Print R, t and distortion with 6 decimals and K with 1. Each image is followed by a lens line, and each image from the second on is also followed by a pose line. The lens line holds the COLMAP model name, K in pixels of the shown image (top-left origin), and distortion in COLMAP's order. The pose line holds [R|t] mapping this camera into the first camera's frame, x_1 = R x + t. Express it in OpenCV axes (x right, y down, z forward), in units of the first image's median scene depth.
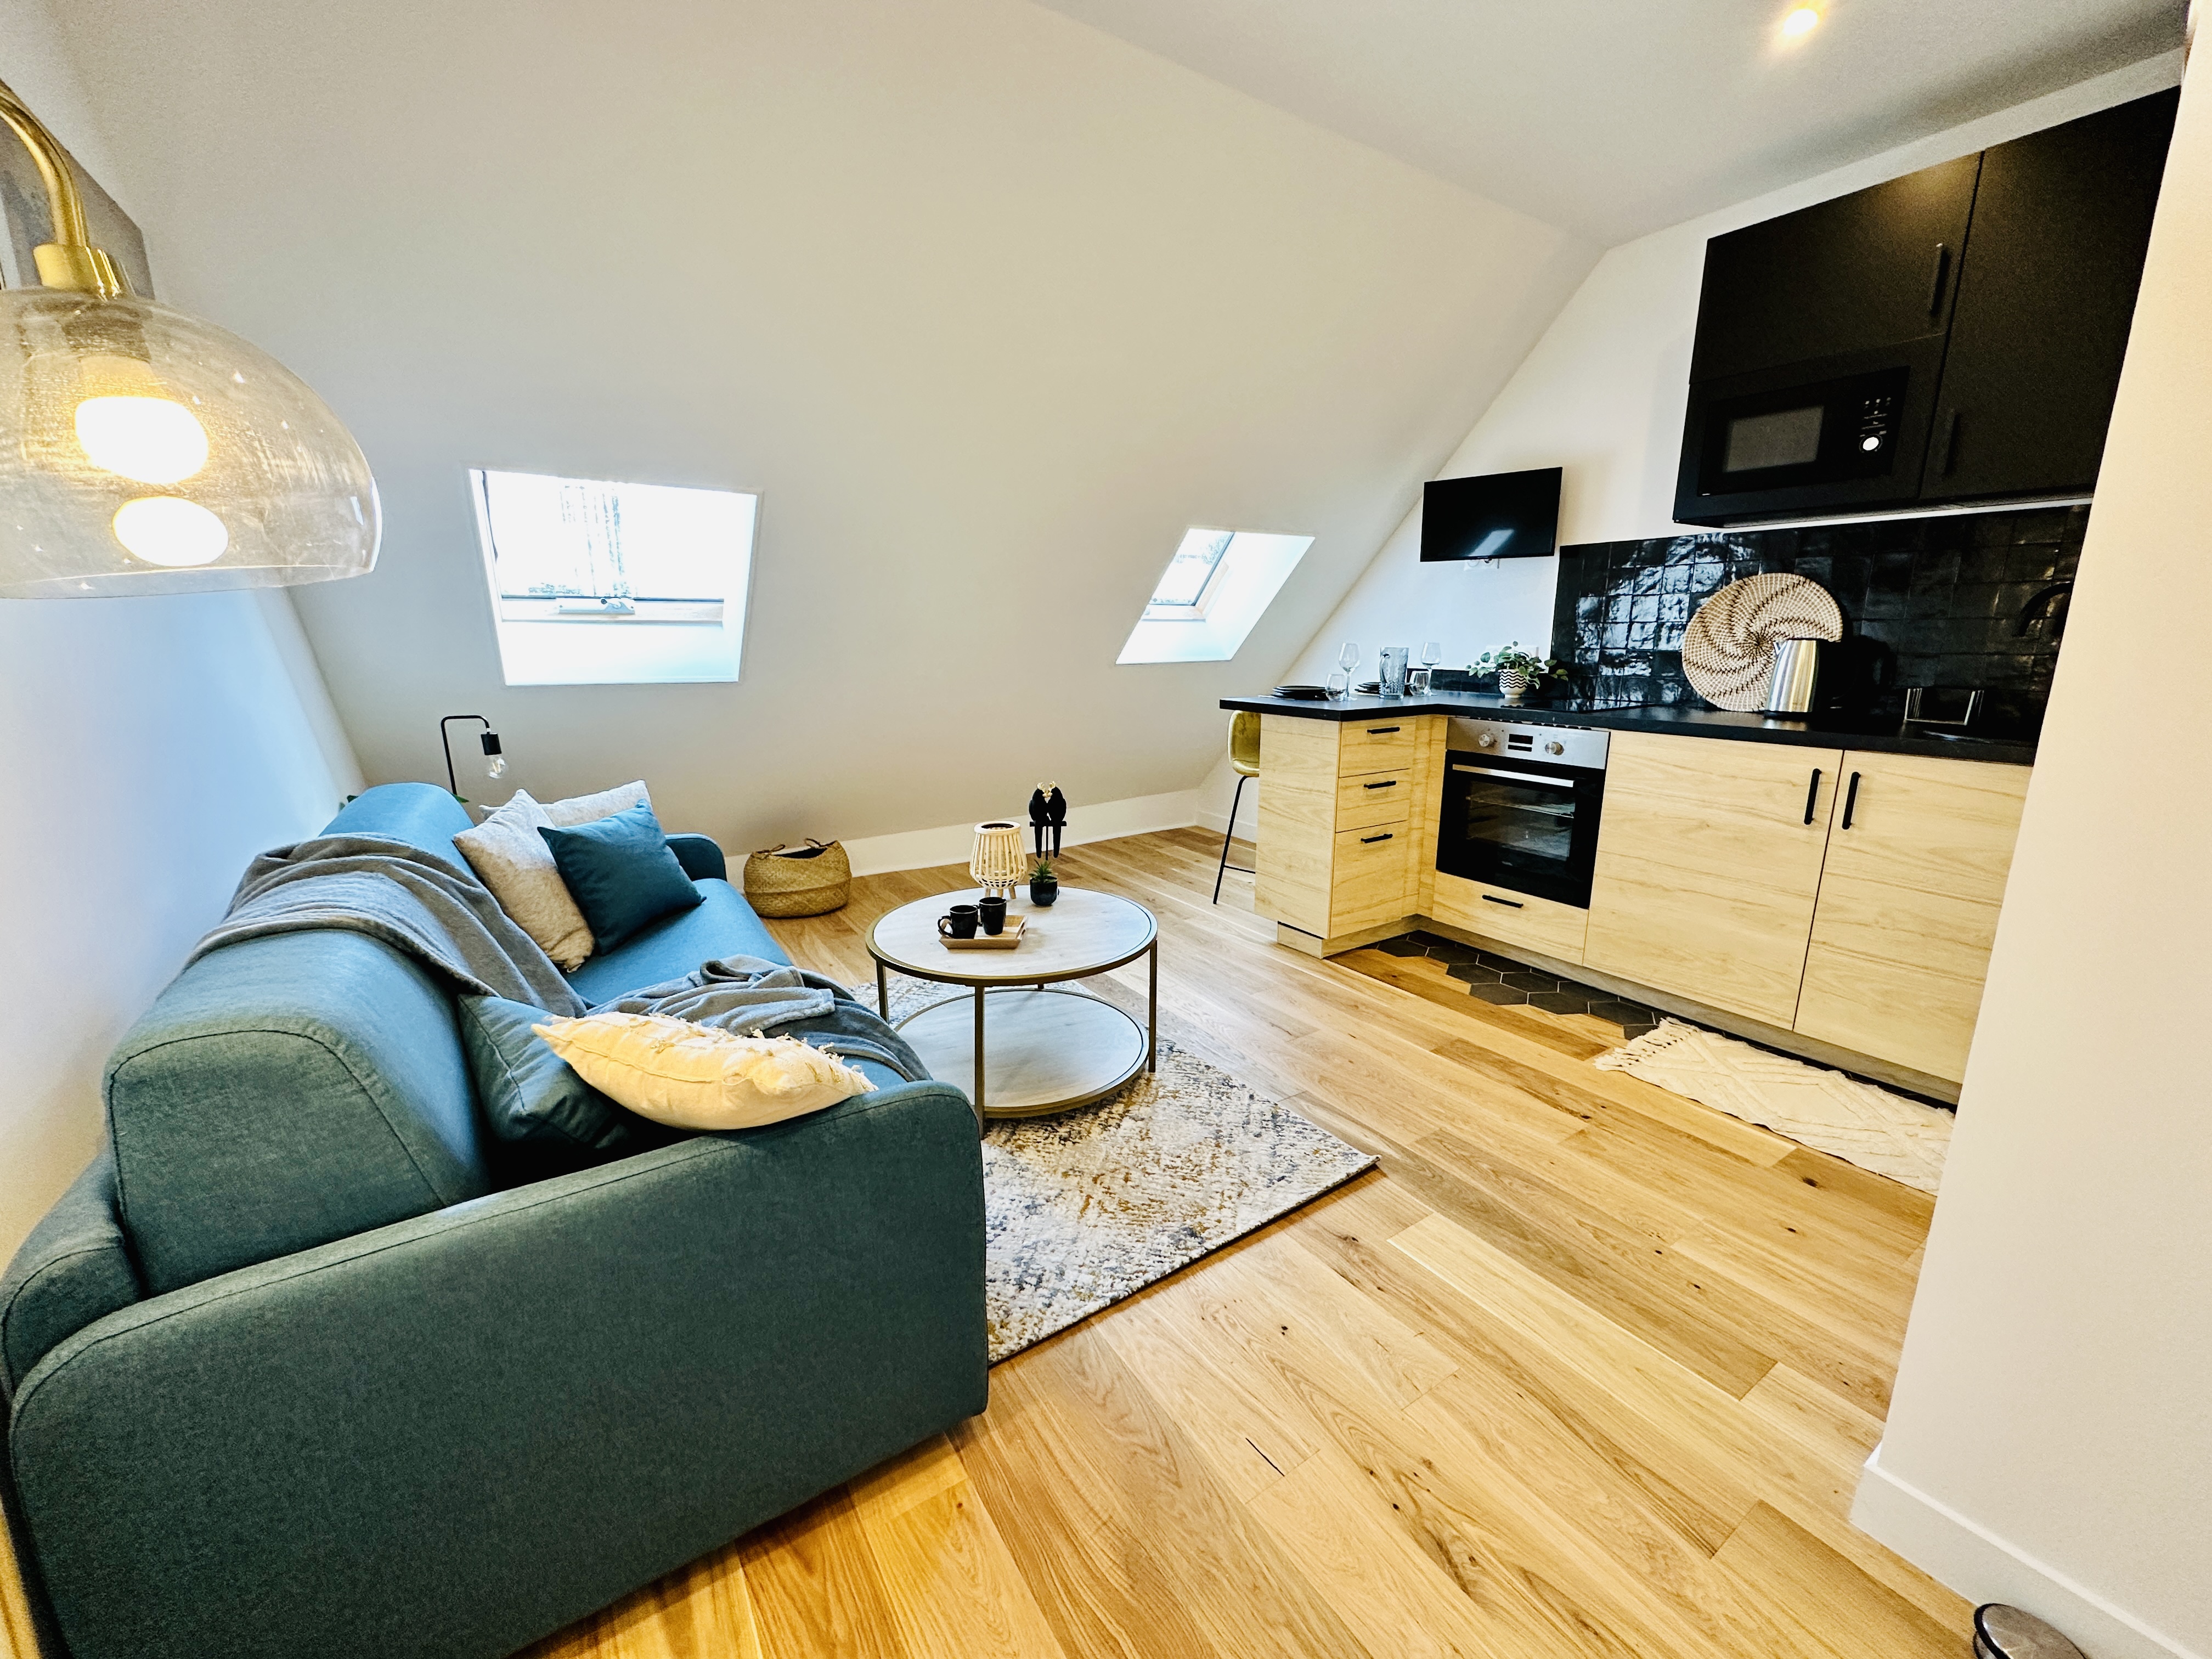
lens RADIAL K [[882.7, 0, 1106.0], [0, 882.7, 829.5], [0, 0, 1]] dist [0.000555, 0.000189]
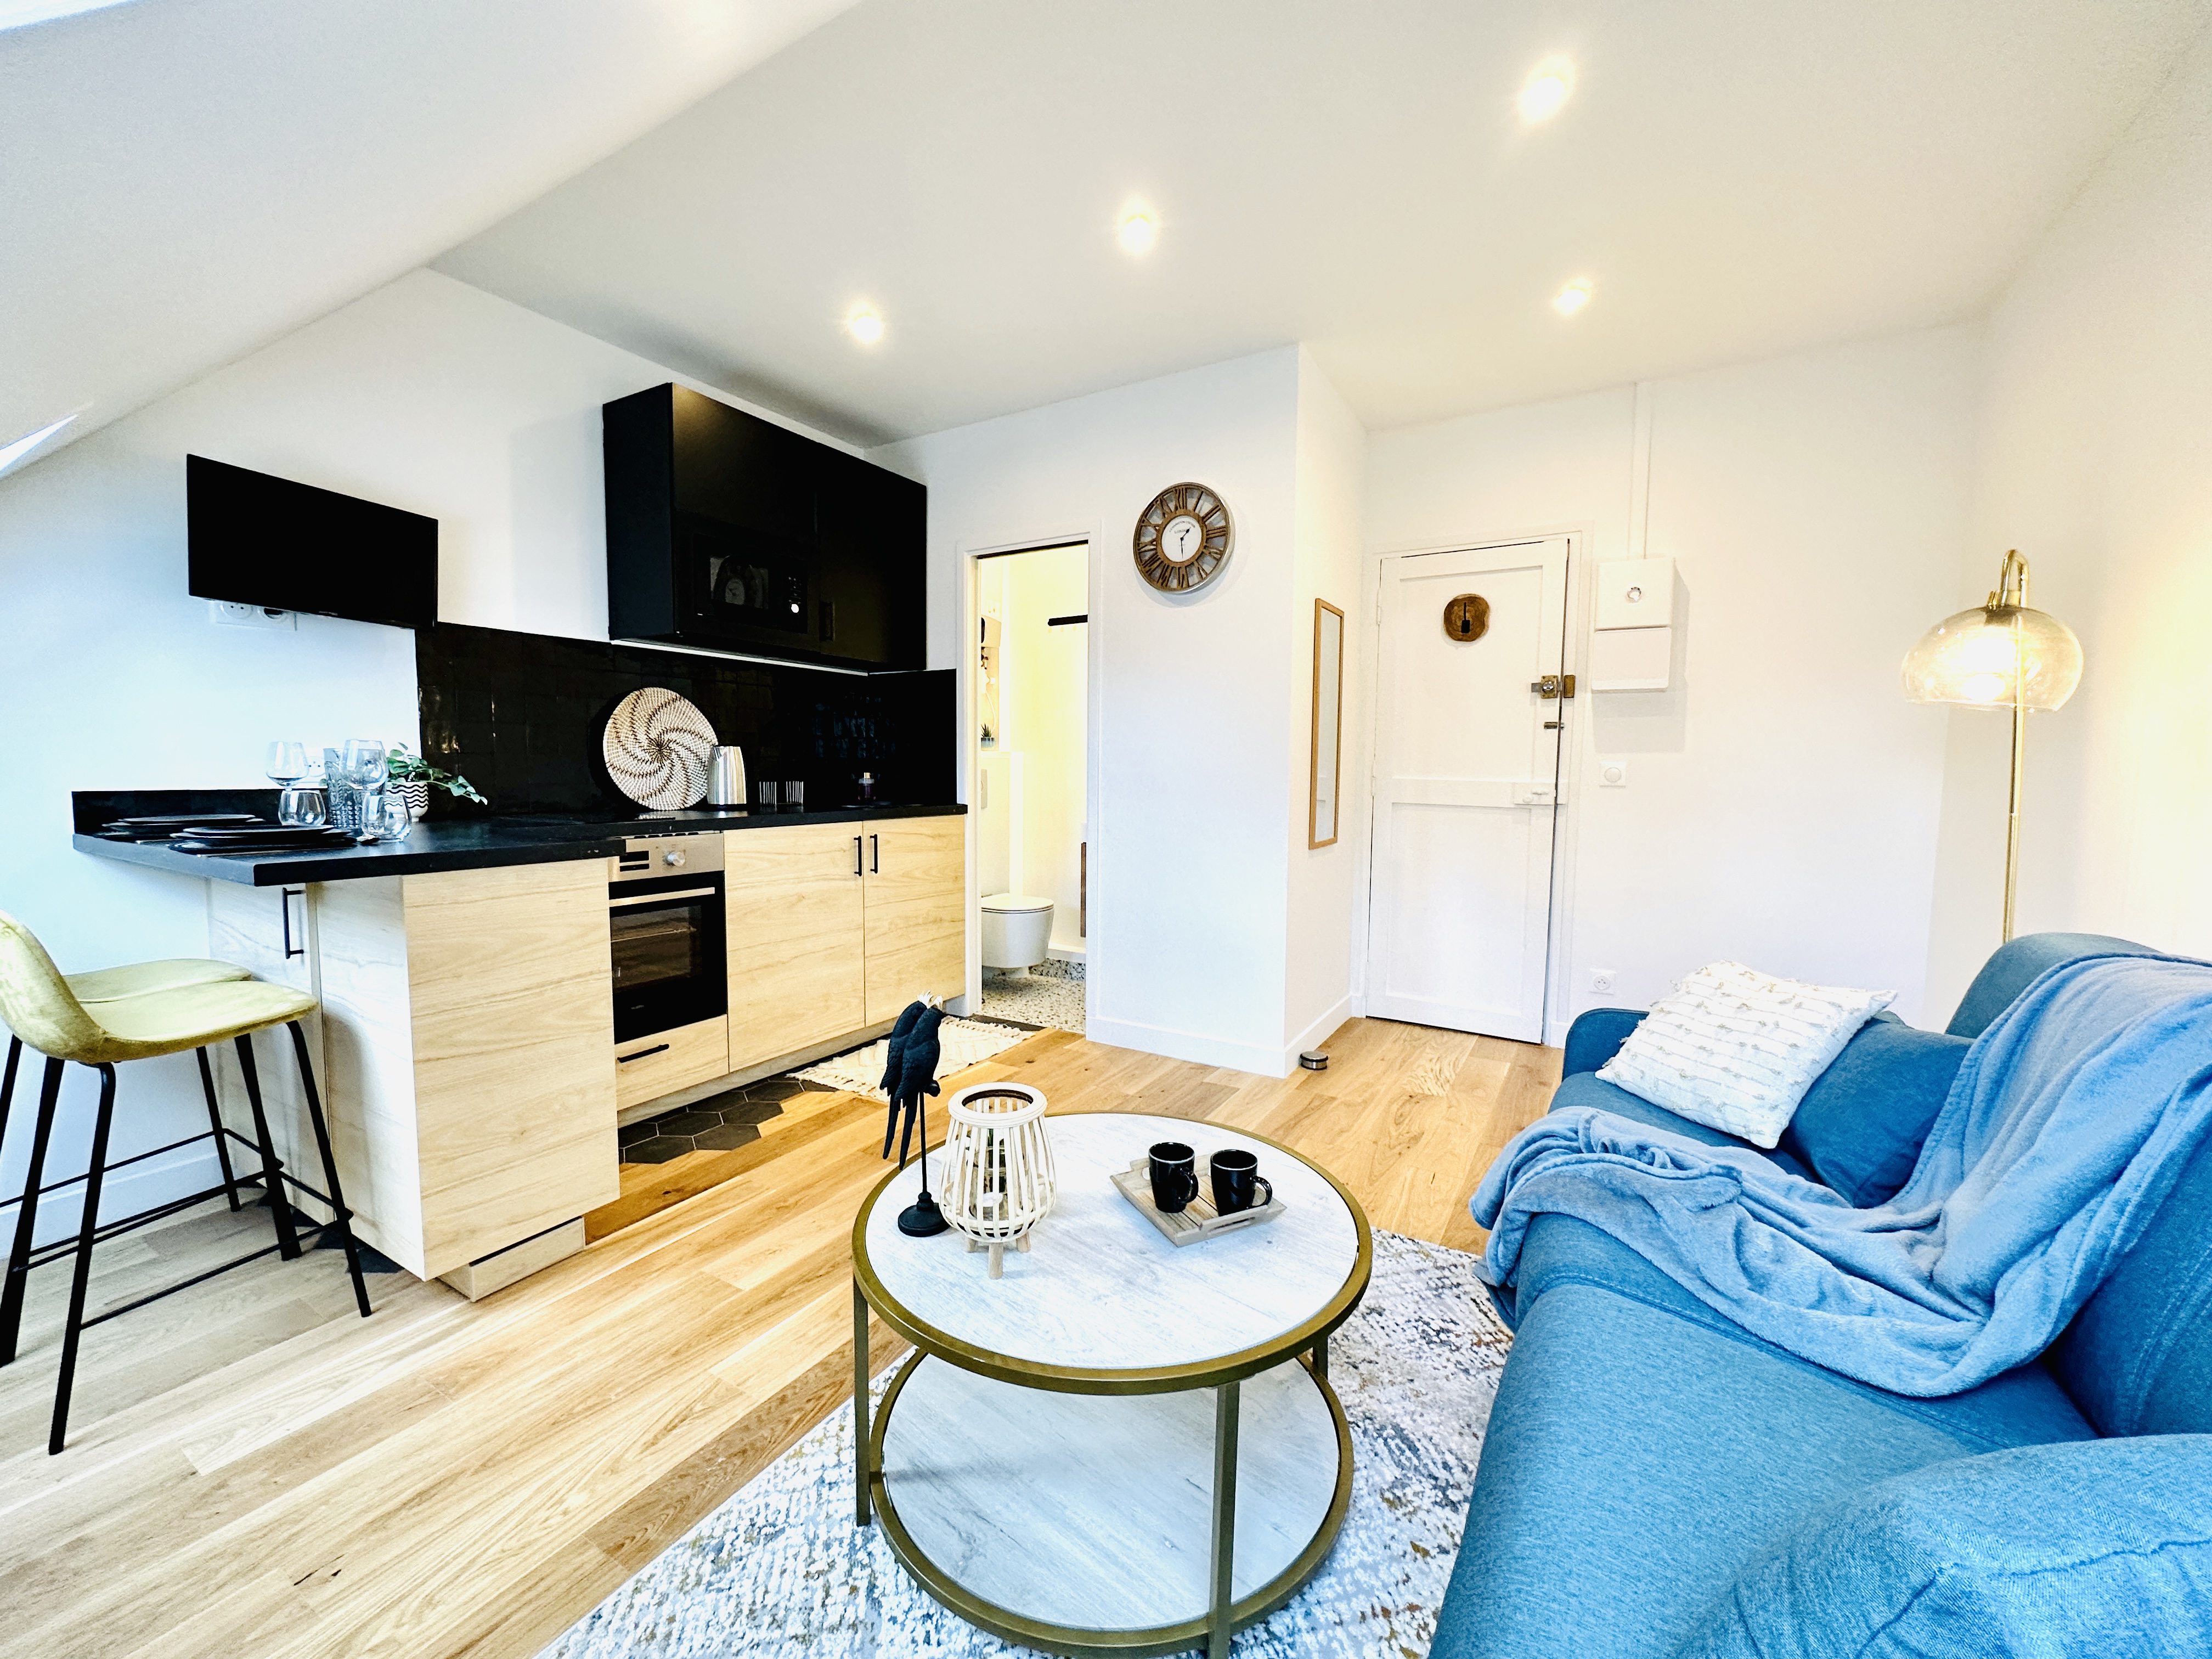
lens RADIAL K [[882.7, 0, 1106.0], [0, 882.7, 829.5], [0, 0, 1]] dist [0.000555, 0.000189]
pose [[-0.436999, -0.065763, 0.897054, -0.485657], [0.191218, 0.967733, 0.164097, -0.181293], [-0.878901, 0.243243, -0.410324, 0.951730]]
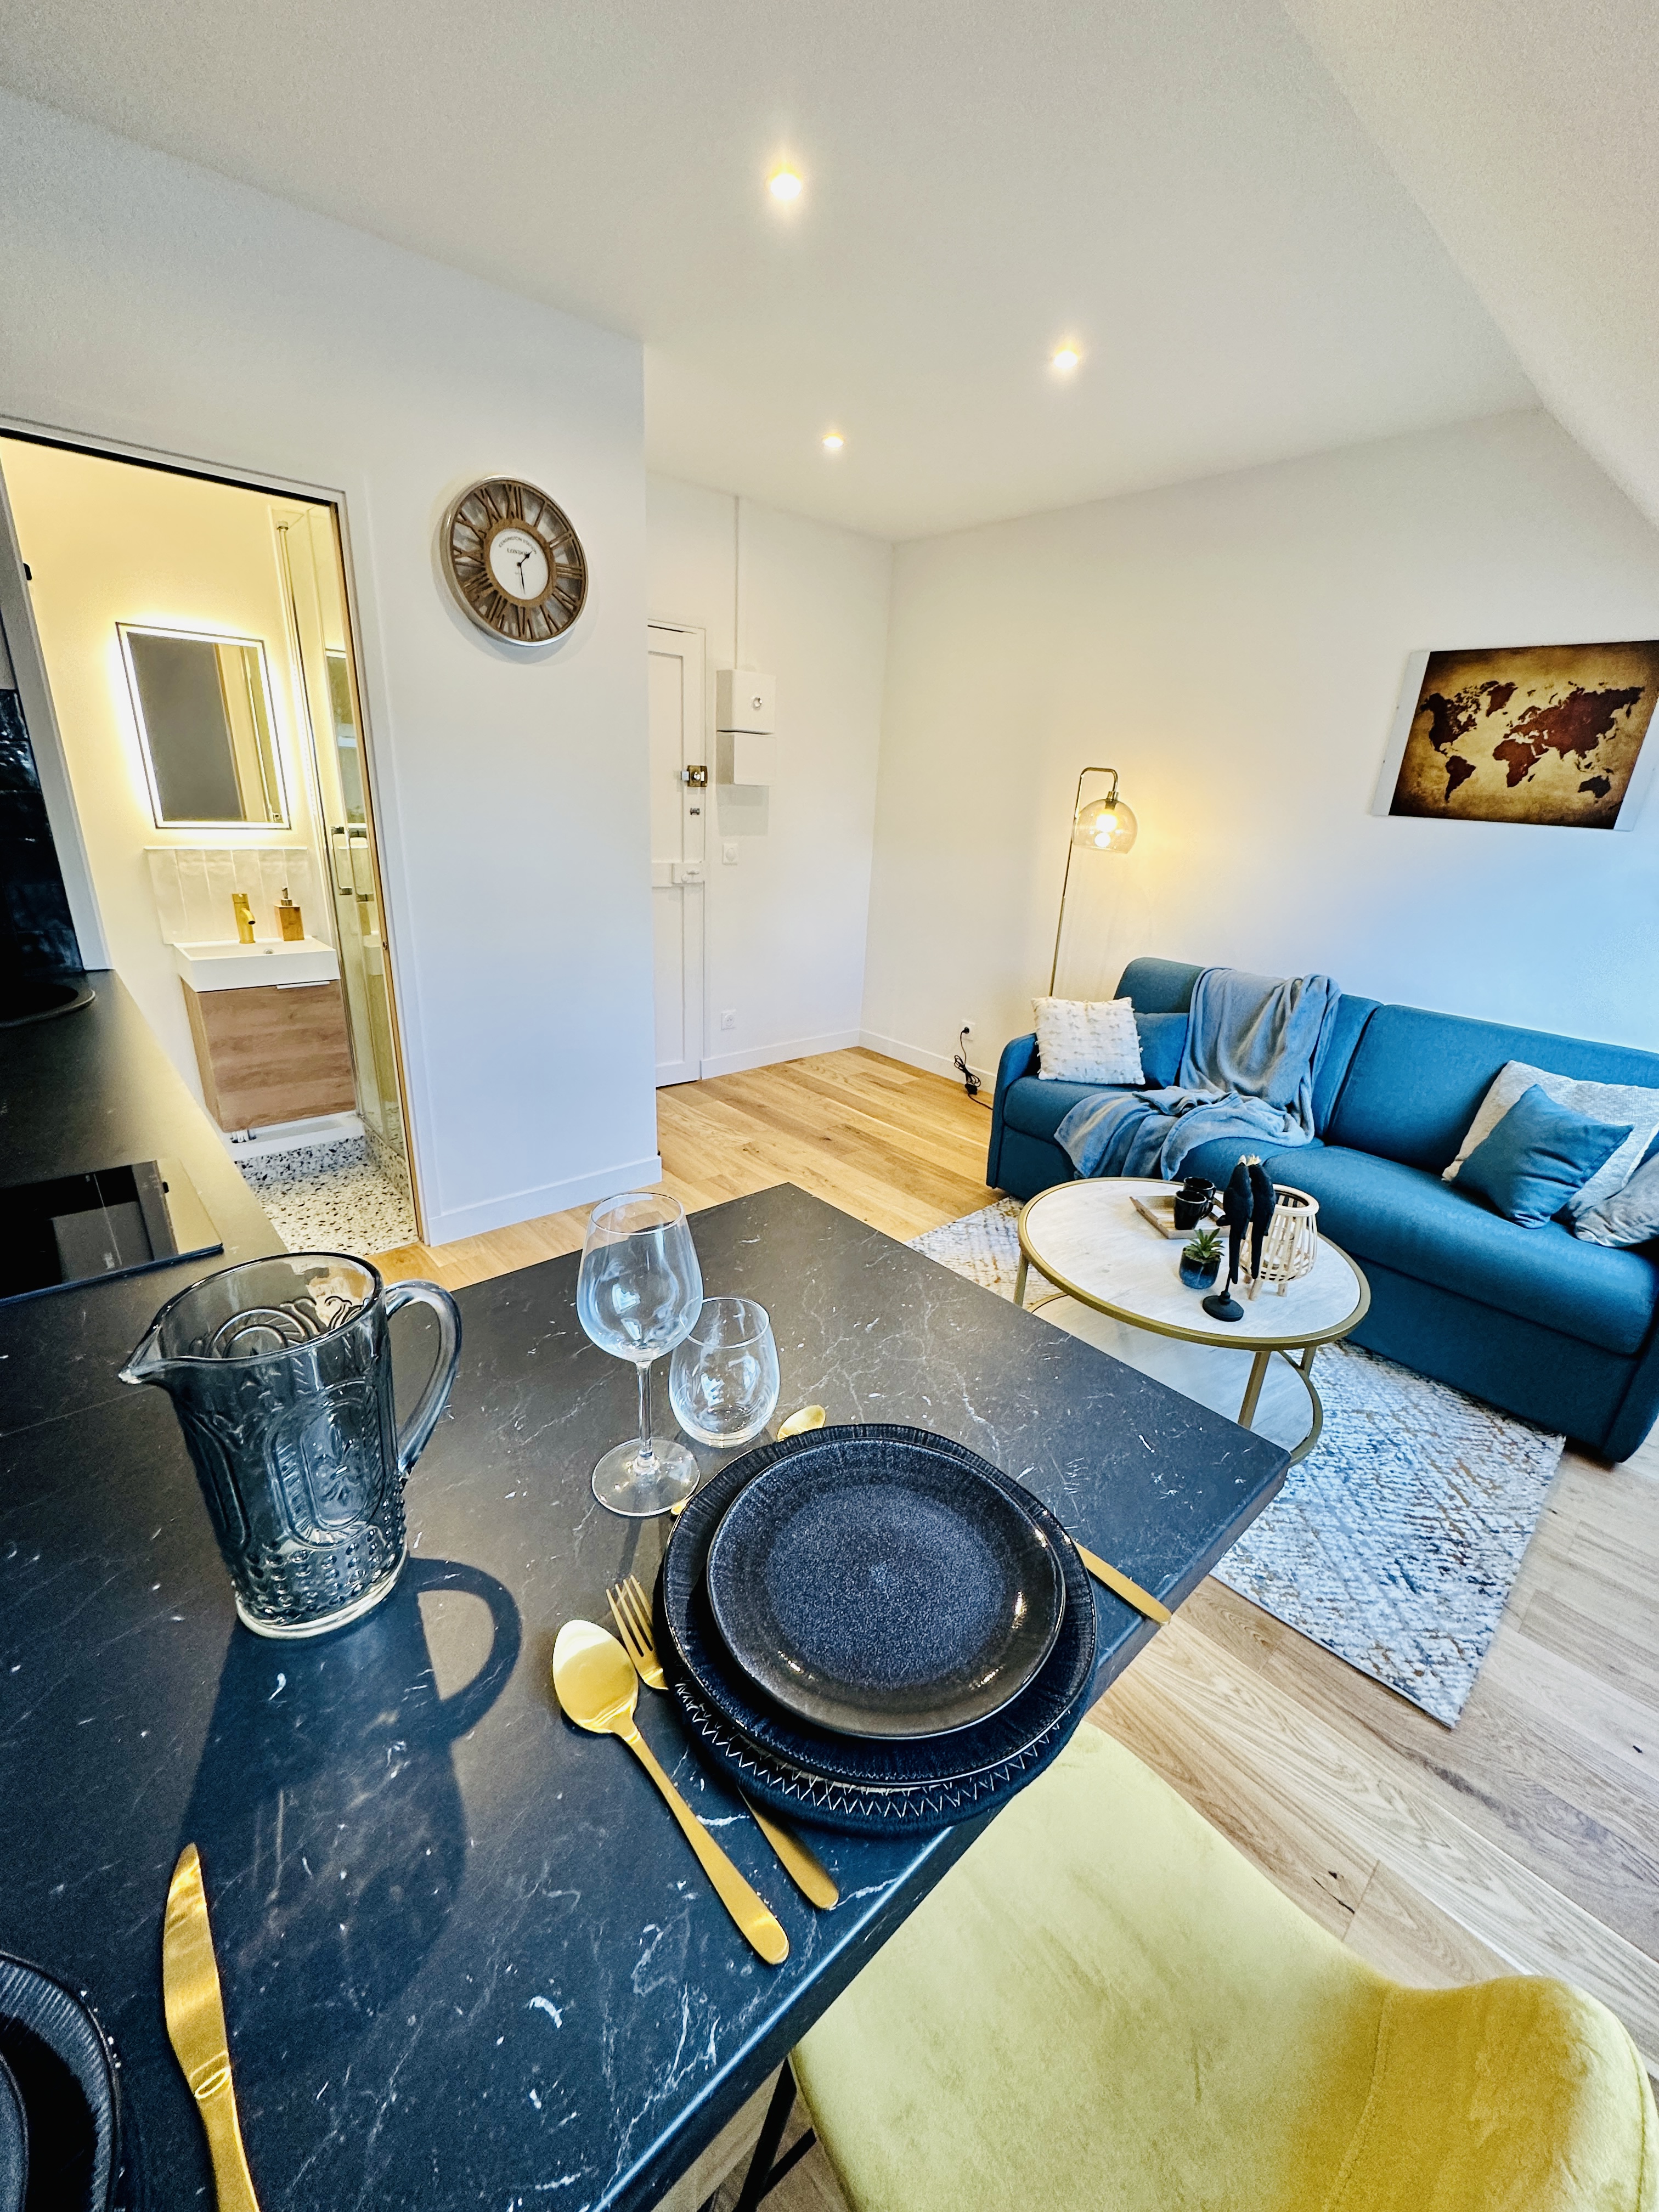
lens RADIAL K [[882.3, 0, 829.5], [0, 882.3, 1106.0], [0, 0, 1]] dist [0.000221, 0.000143]
pose [[-0.987372, 0.009673, -0.158120, 0.308902], [-0.077904, 0.839453, 0.537819, -0.368148], [0.137937, 0.543346, -0.828099, 1.294292]]
